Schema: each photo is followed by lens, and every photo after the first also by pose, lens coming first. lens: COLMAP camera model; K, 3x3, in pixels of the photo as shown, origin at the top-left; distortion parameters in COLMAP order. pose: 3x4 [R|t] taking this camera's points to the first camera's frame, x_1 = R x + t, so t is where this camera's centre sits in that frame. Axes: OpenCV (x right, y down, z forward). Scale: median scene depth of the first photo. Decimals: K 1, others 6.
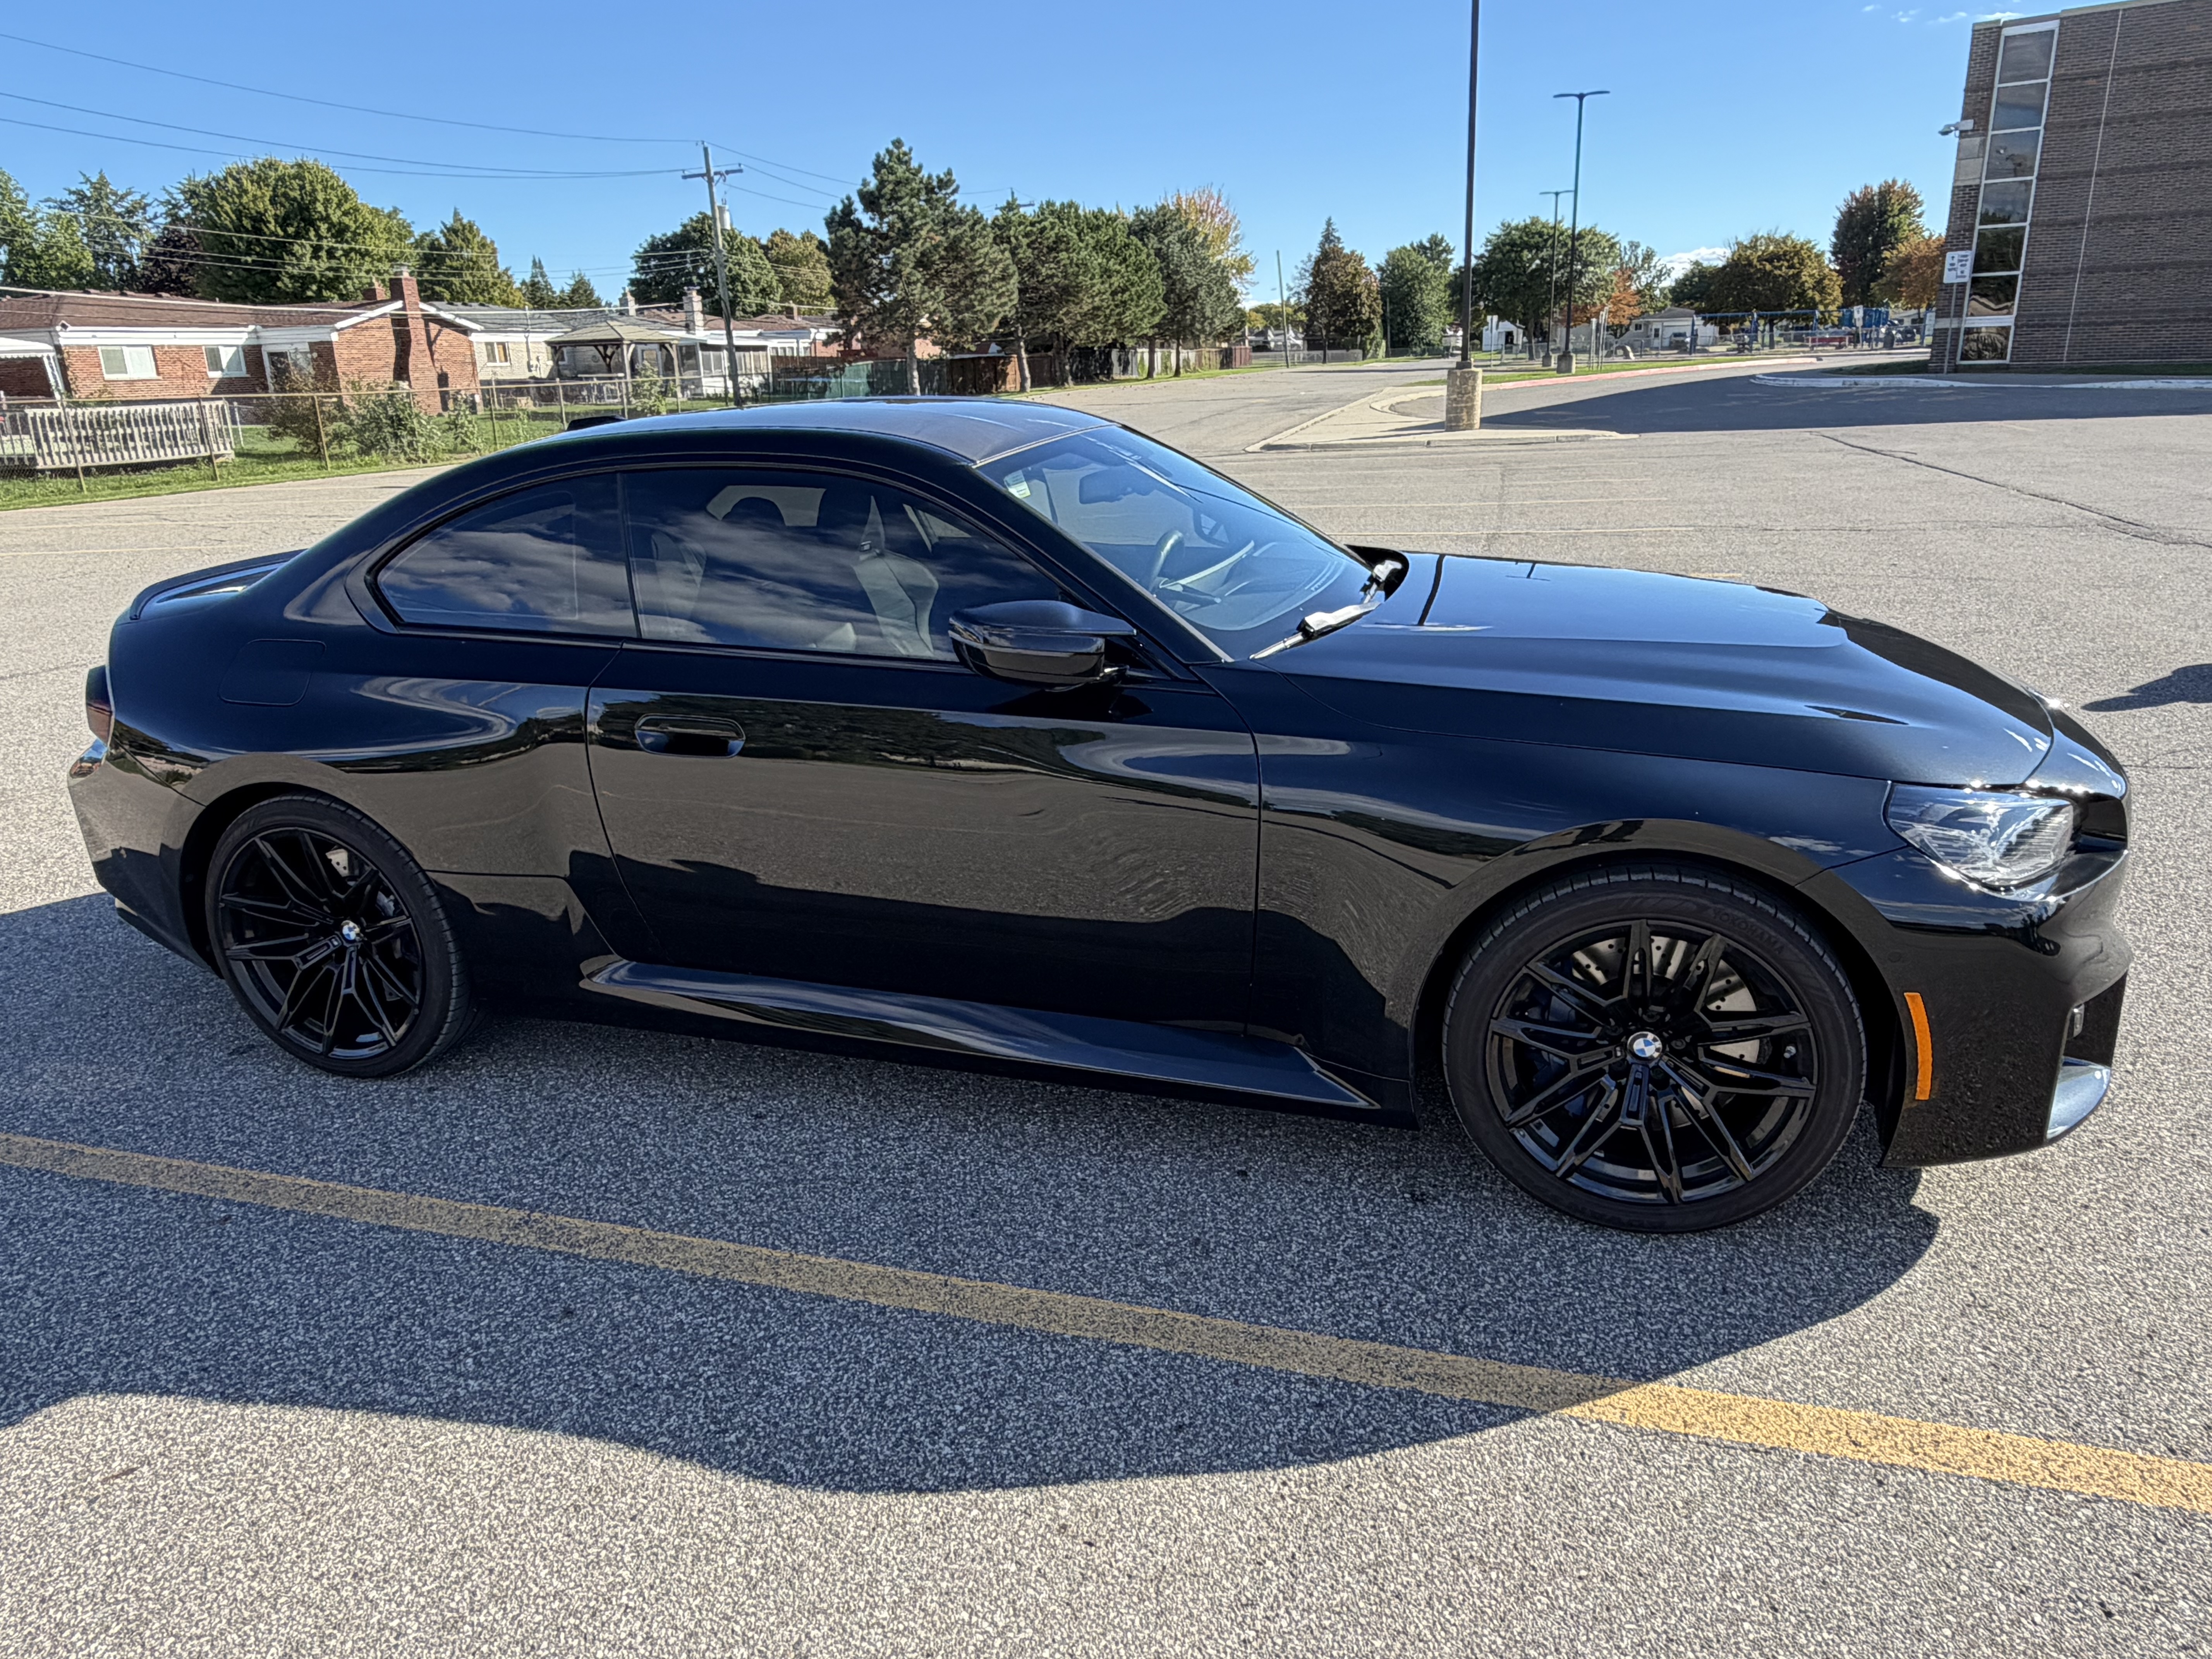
lens RADIAL K [[1555.2, 0, 1106.0], [0, 1555.2, 829.5], [0, 0, 1]] dist [-0.001634, -0.004223]
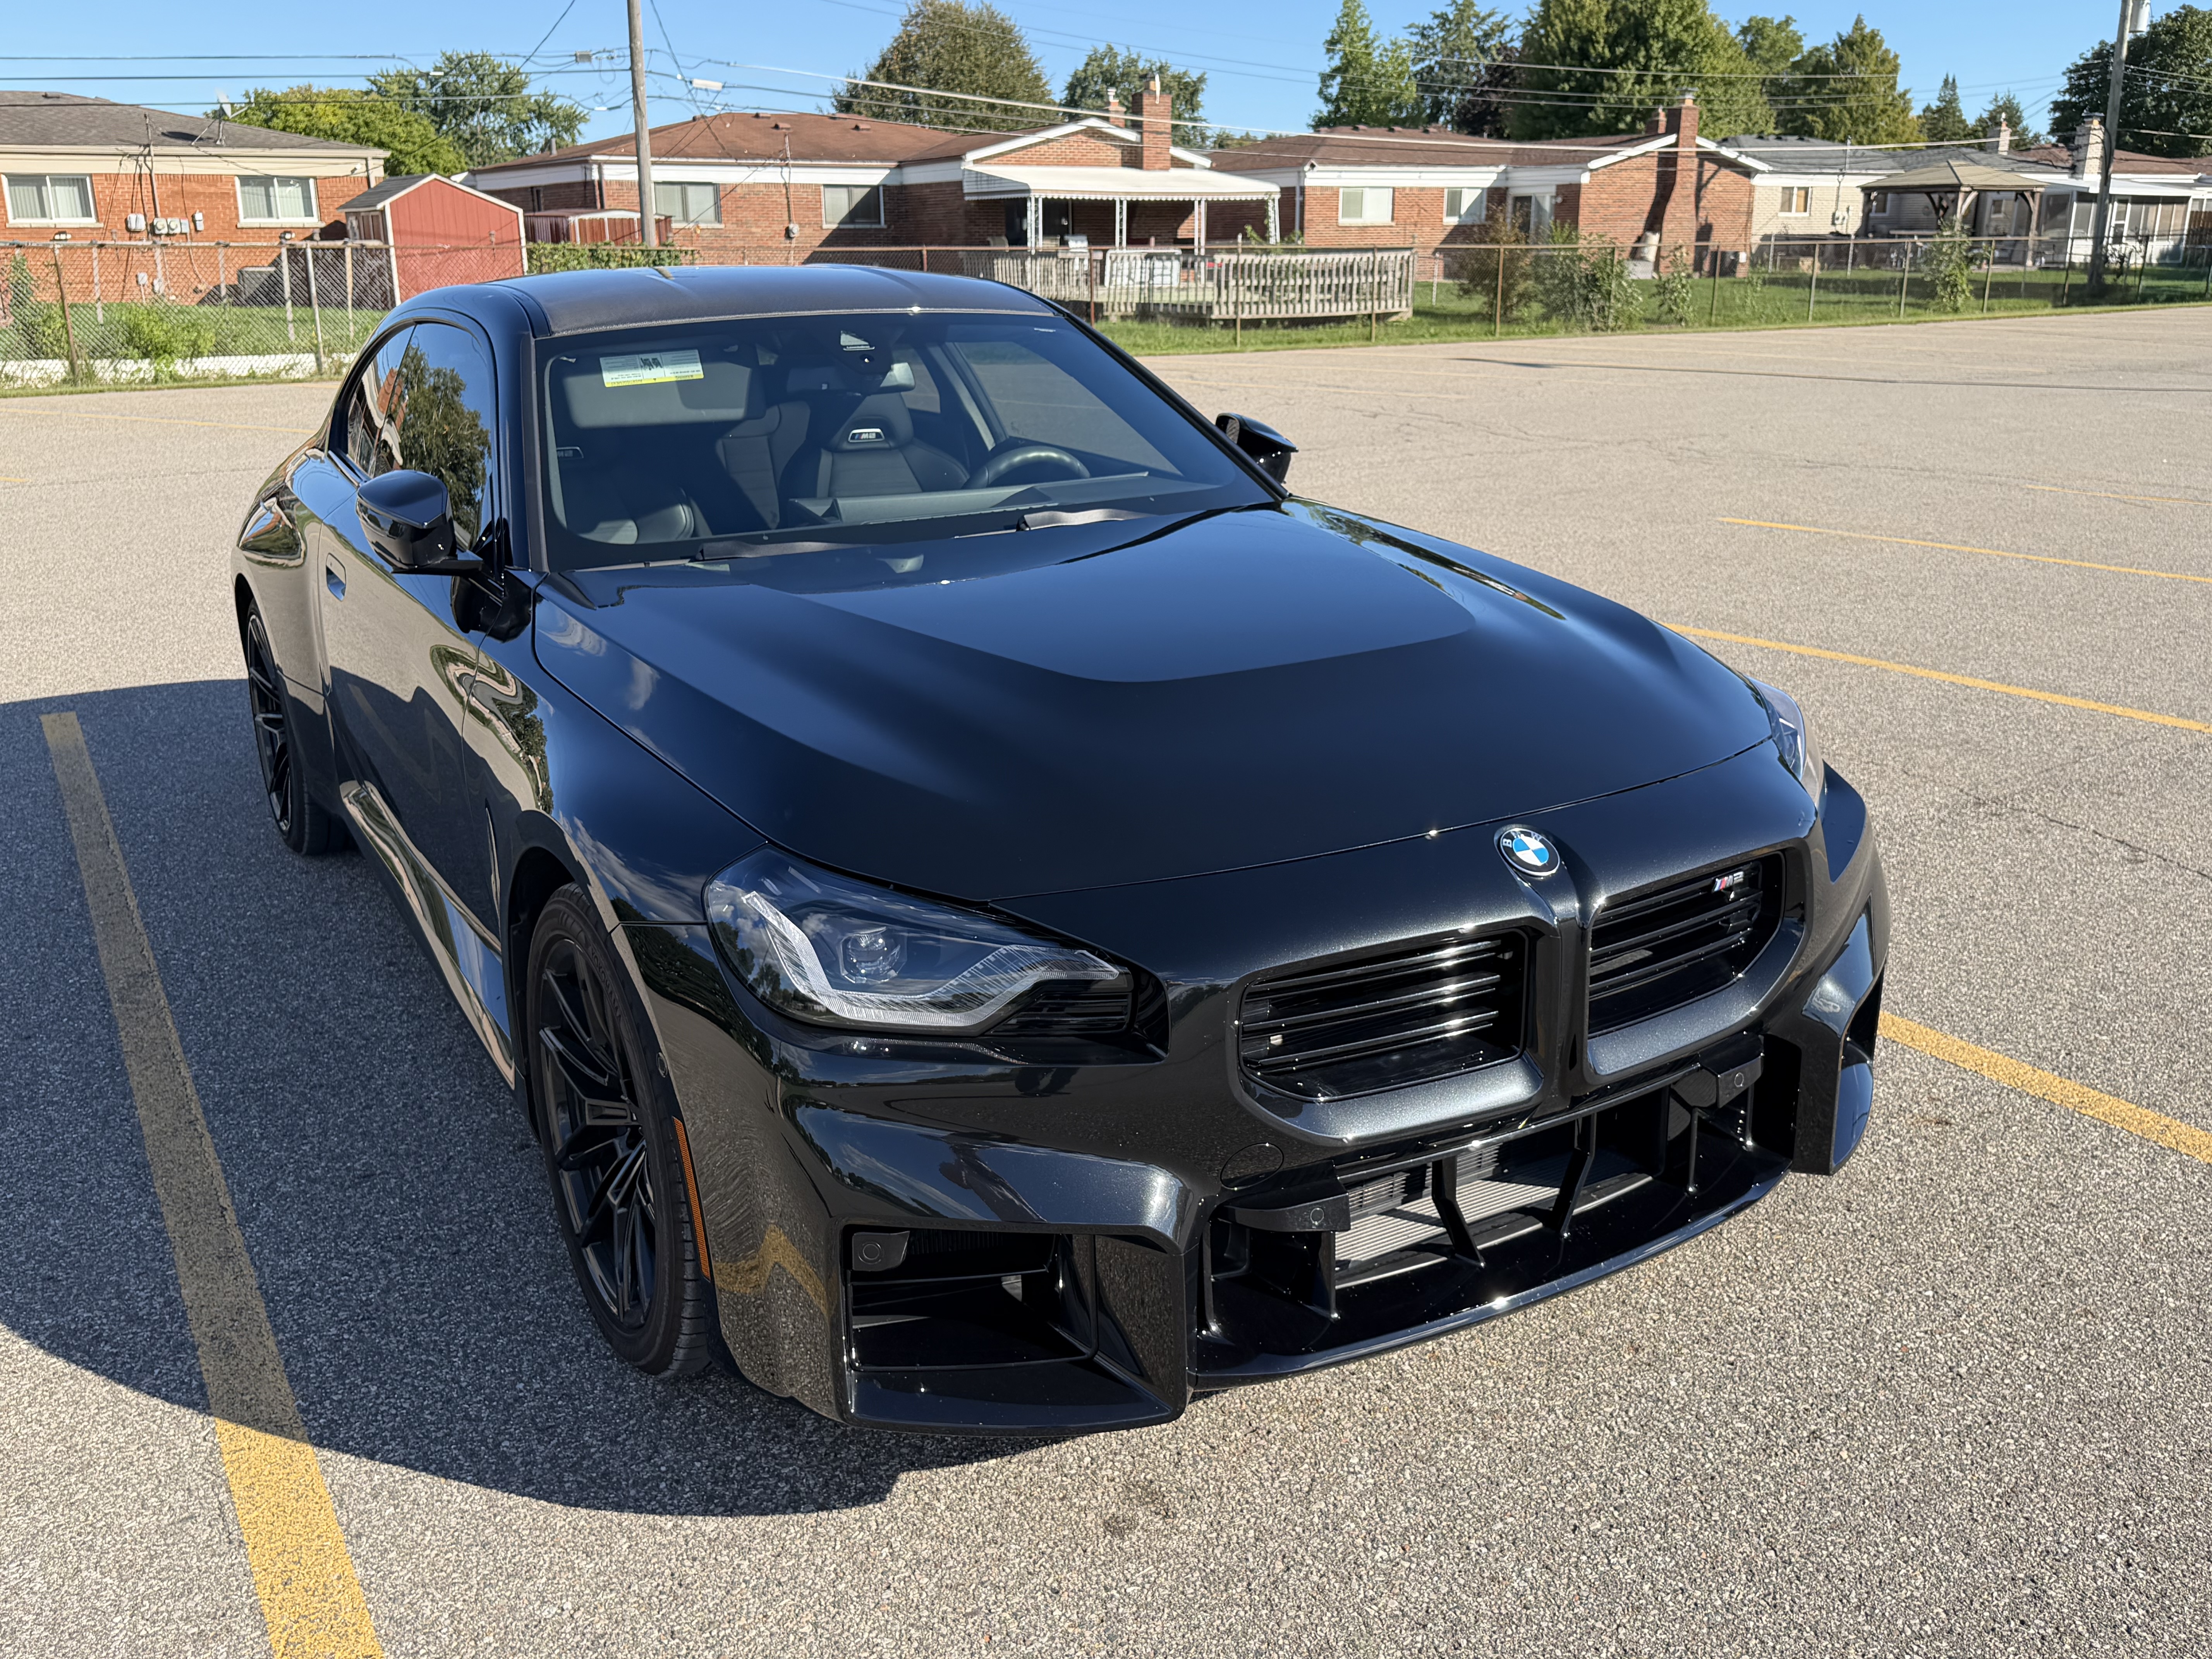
lens RADIAL K [[2066.6, 0, 1106.0], [0, 2066.6, 829.5], [0, 0, 1]] dist [-0.051283, 0.013272]
pose [[0.737626, 0.203110, -0.643937, 0.083968], [-0.201767, 0.976413, 0.076857, -0.009581], [0.644359, 0.073233, 0.761208, 0.025099]]
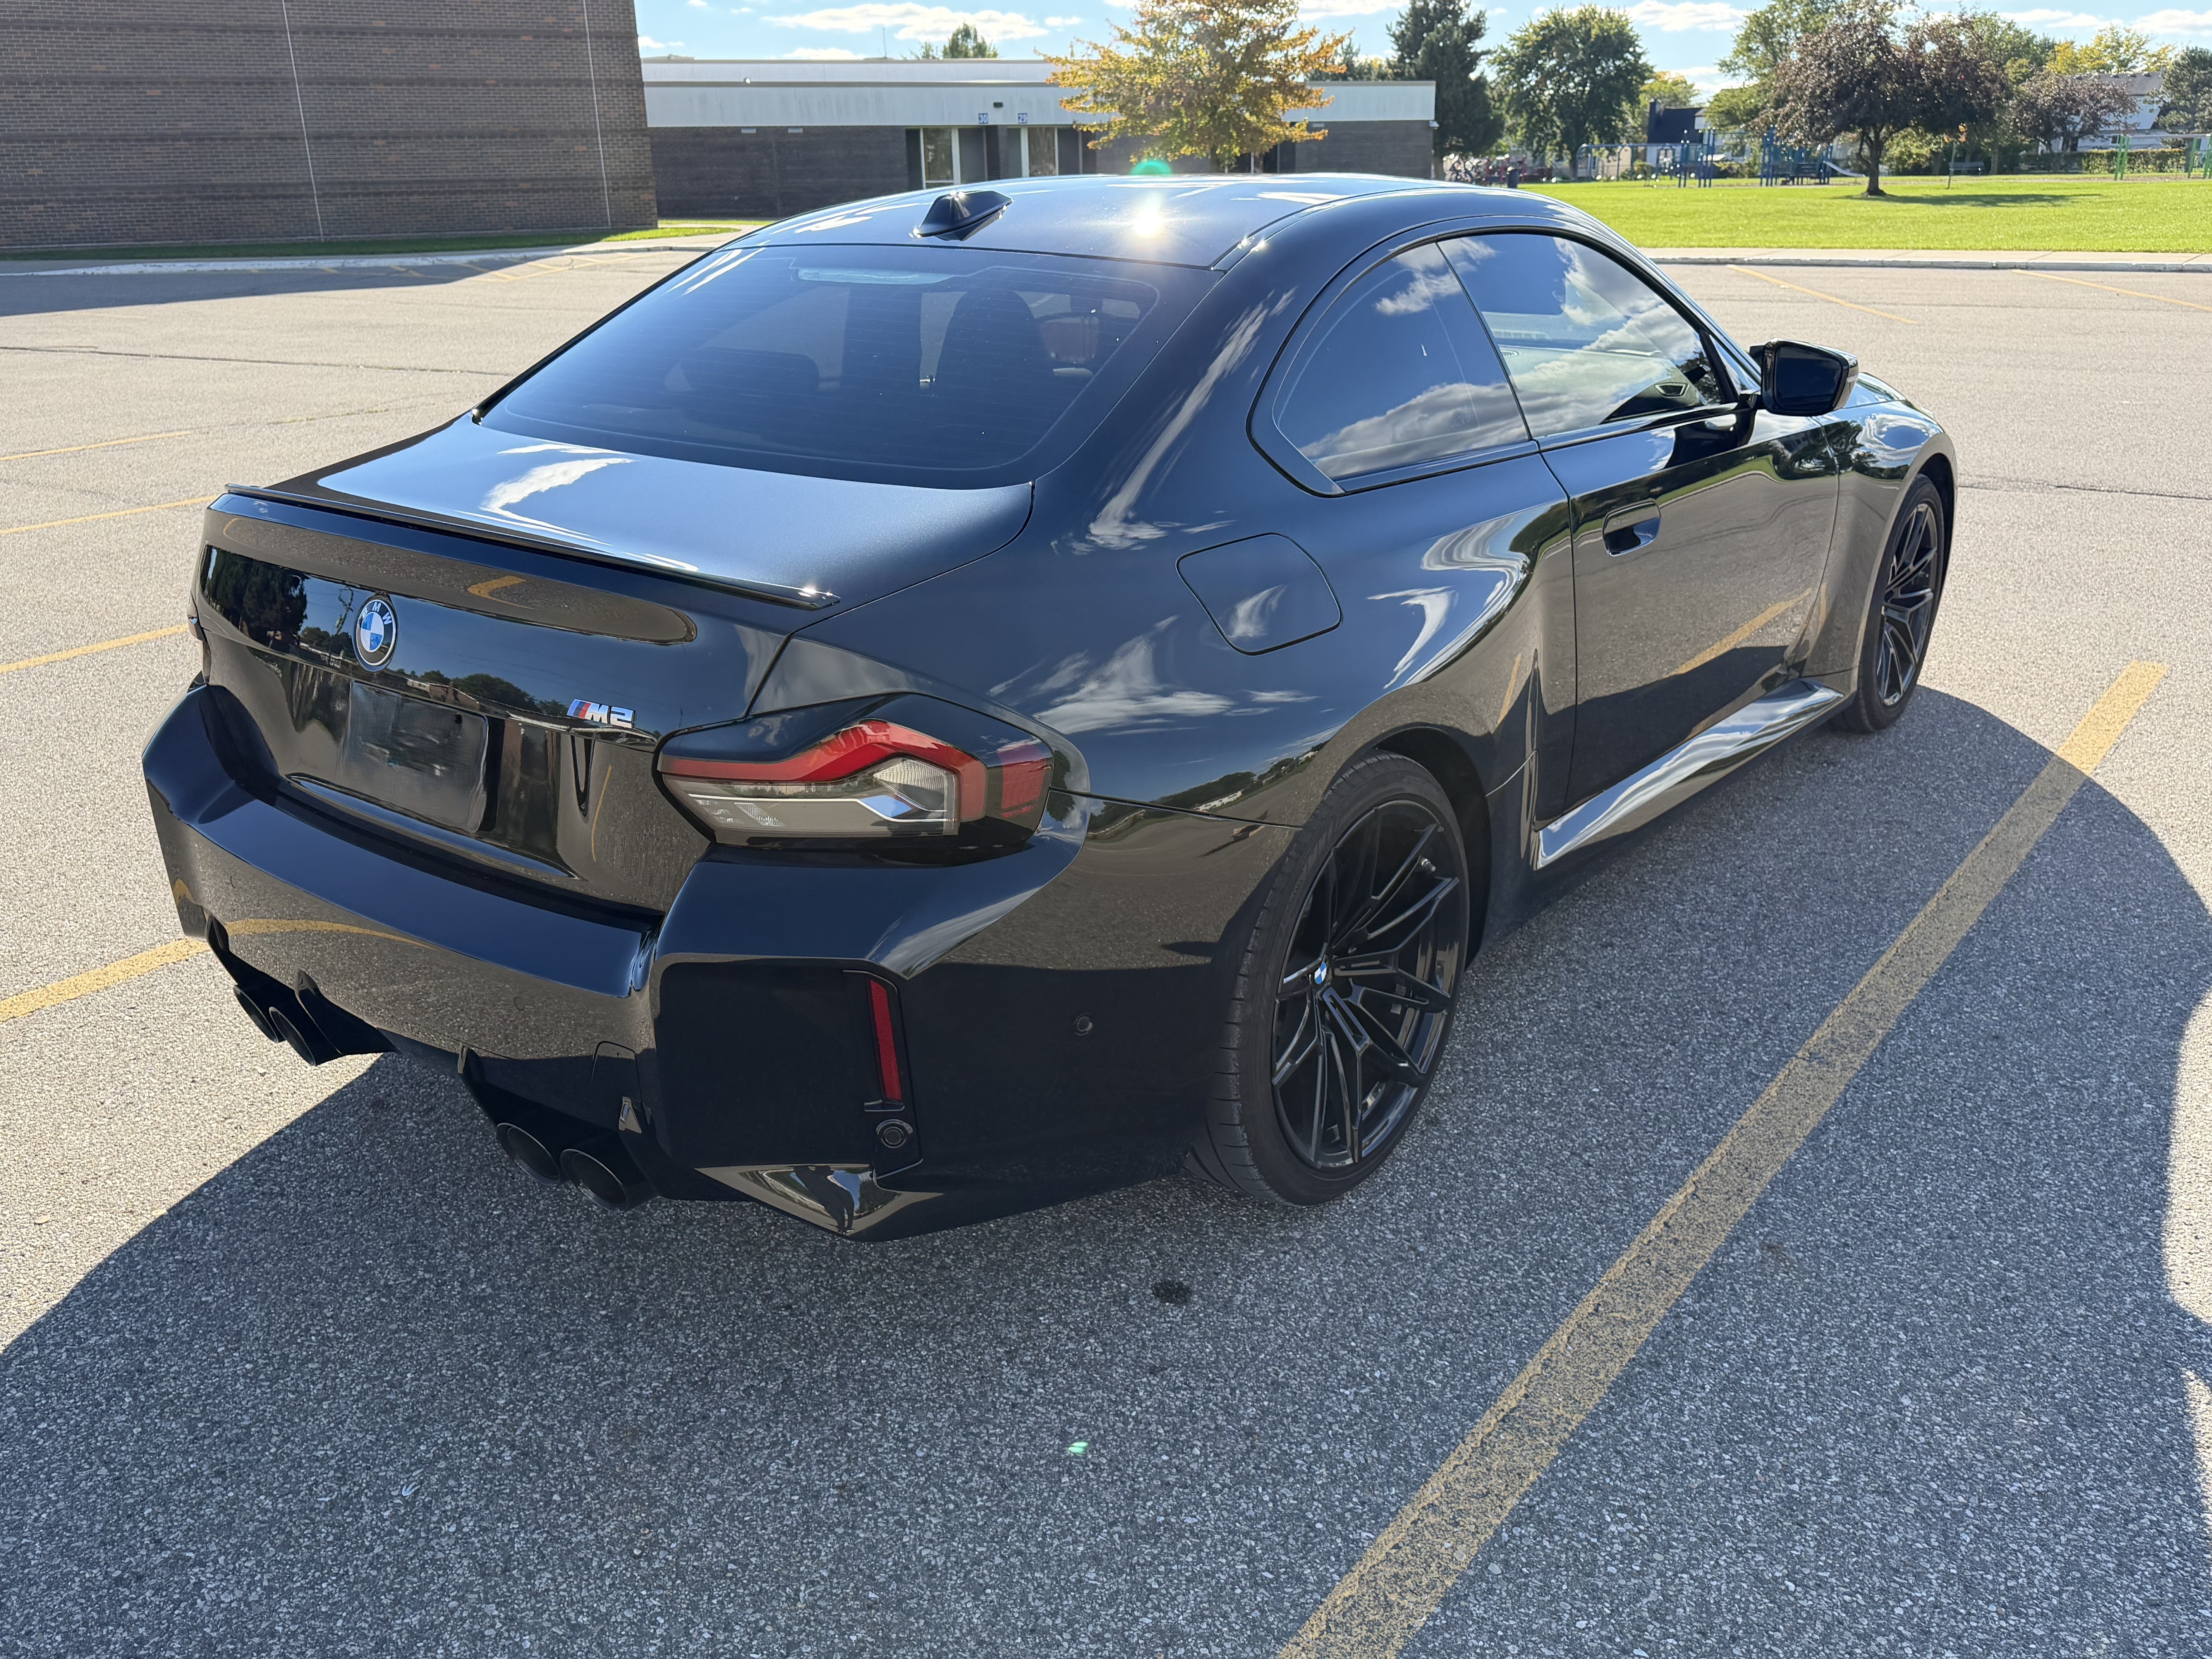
lens RADIAL K [[1828.1, 0, 1106.0], [0, 1828.1, 829.5], [0, 0, 1]] dist [0.010572, -0.014804]
pose [[0.317792, -0.291146, 0.902354, -0.117673], [0.285184, 0.936971, 0.201879, -0.017856], [-0.904255, 0.193182, 0.380793, 0.075456]]
